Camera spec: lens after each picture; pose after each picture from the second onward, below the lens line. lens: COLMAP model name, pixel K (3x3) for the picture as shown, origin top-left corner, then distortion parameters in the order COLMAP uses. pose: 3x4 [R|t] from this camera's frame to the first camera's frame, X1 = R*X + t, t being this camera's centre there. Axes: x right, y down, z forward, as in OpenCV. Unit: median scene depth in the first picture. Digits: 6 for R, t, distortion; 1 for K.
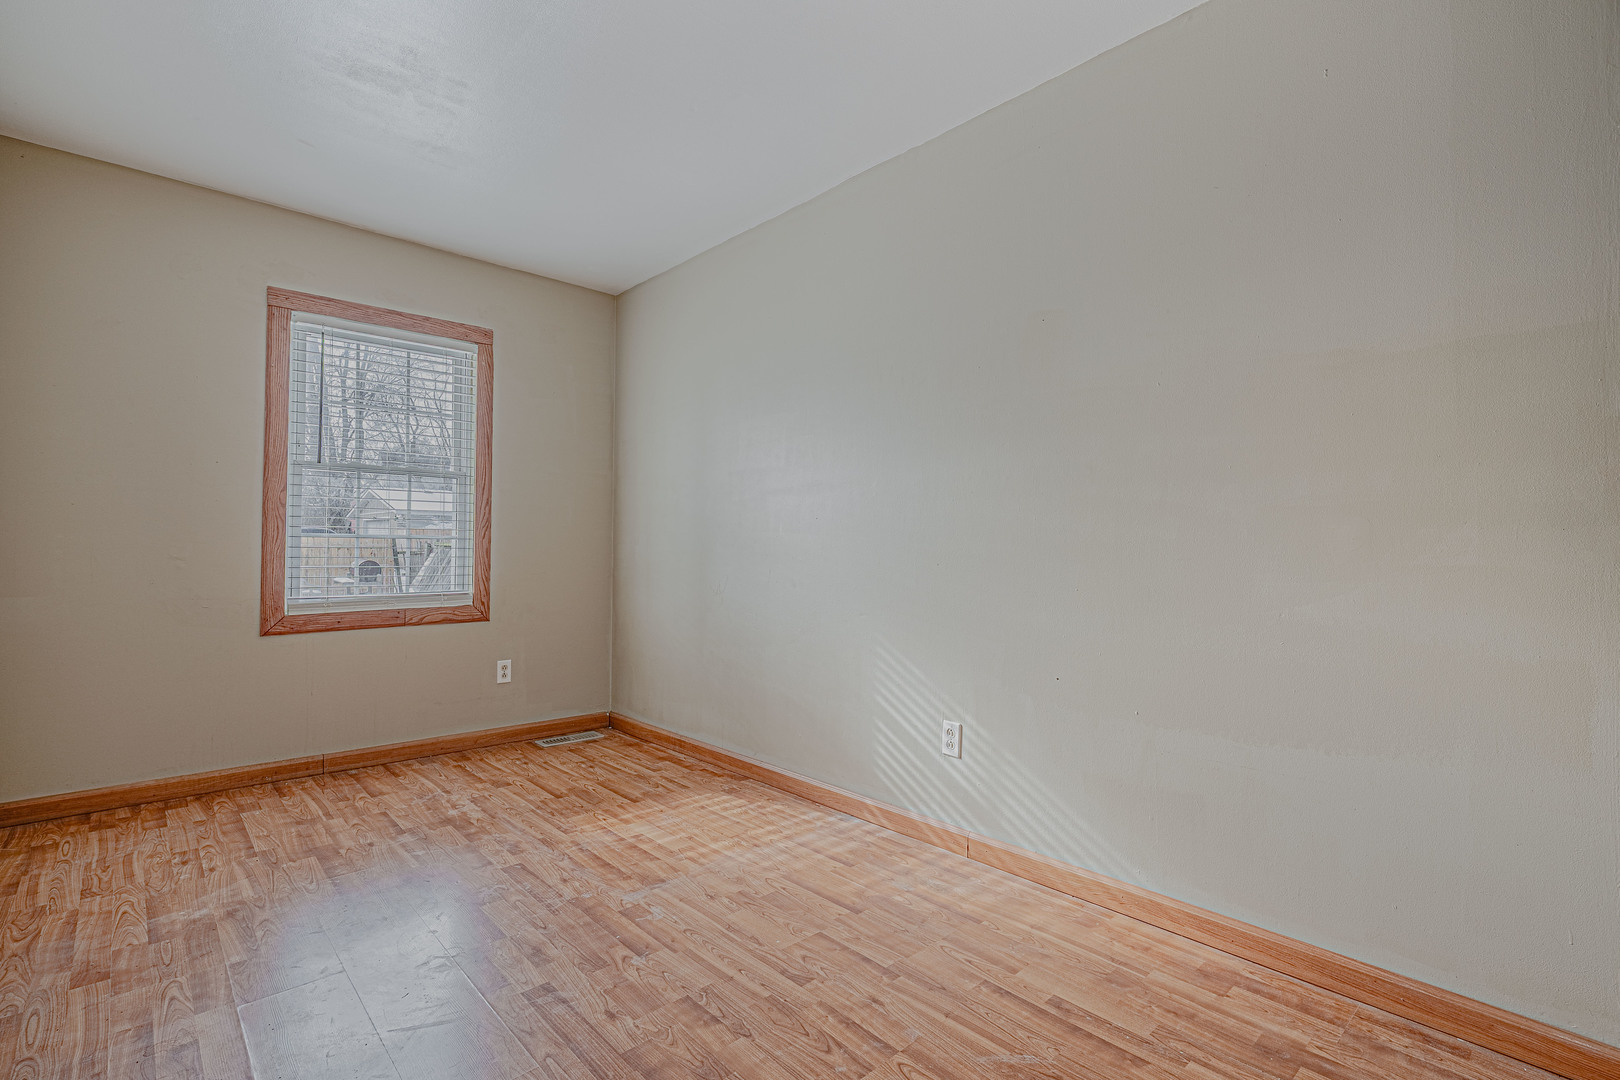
lens RADIAL K [[730.3, 0, 805.0], [0, 730.3, 541.2], [0, 0, 1]] dist [0.000613, -0.001025]
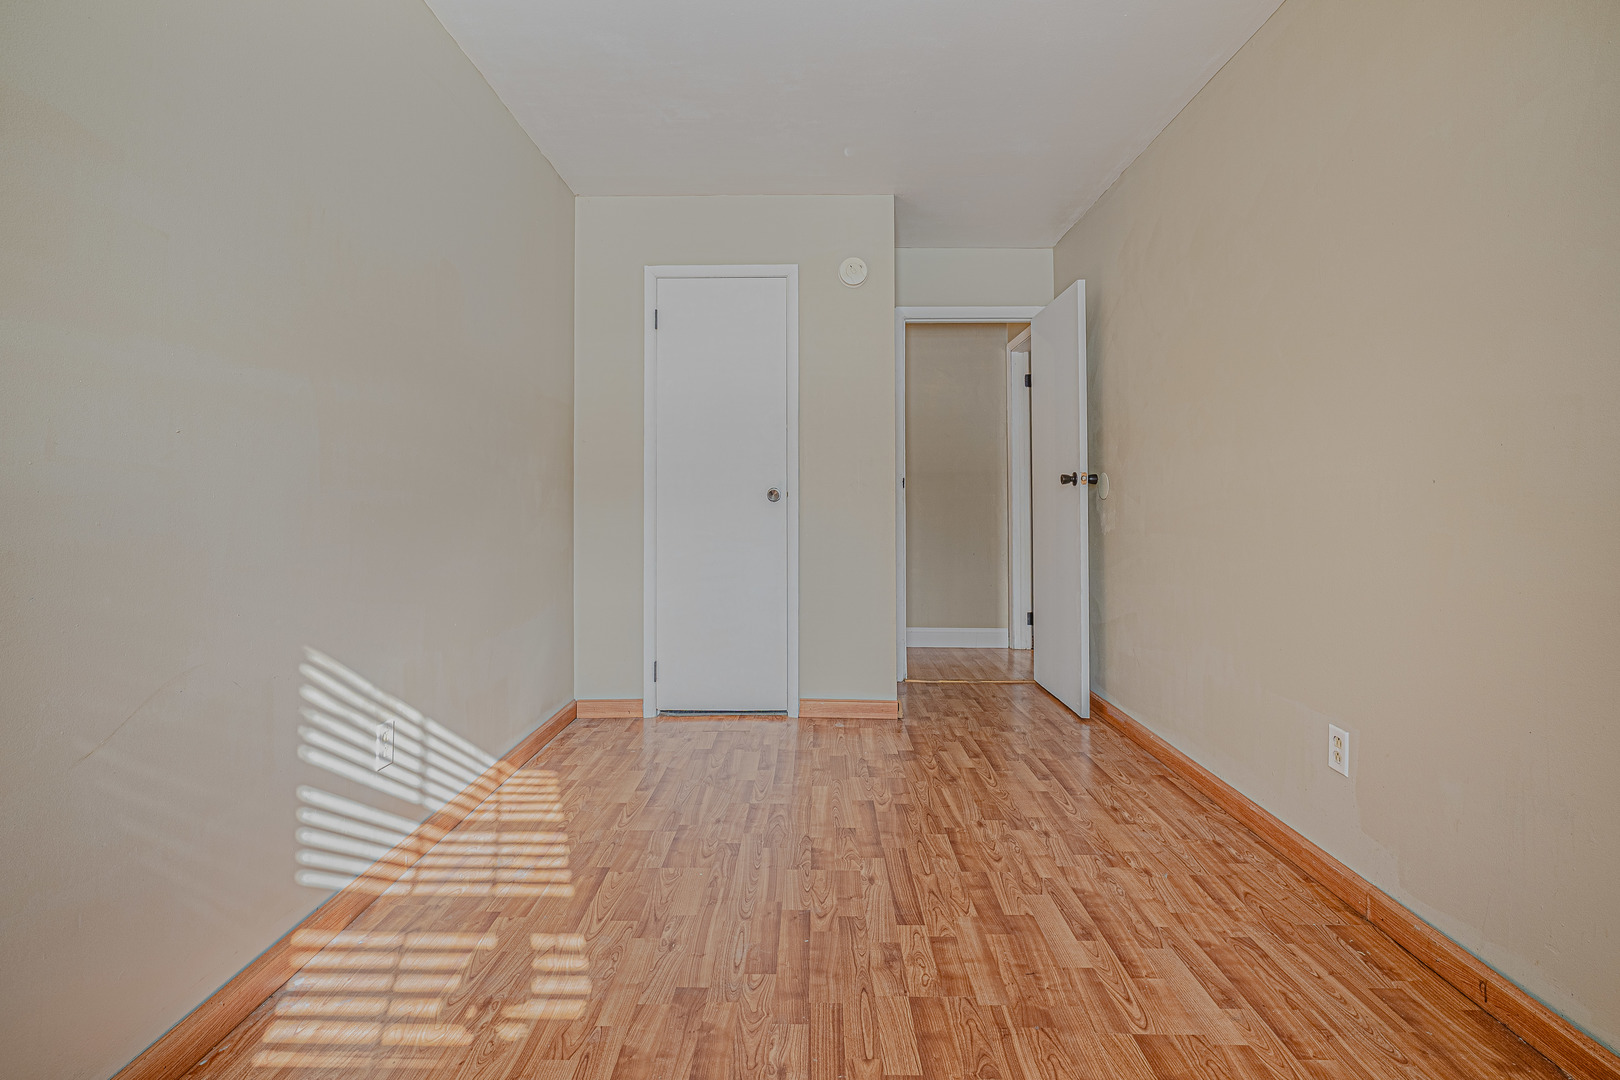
lens RADIAL K [[730.3, 0, 806.2], [0, 730.3, 532.4], [0, 0, 1]] dist [0.000613, -0.001025]
pose [[-0.718420, -0.032820, 0.694835, -0.893306], [-0.012483, 0.999334, 0.034296, 0.017605], [-0.695498, 0.015965, -0.718351, 1.702566]]
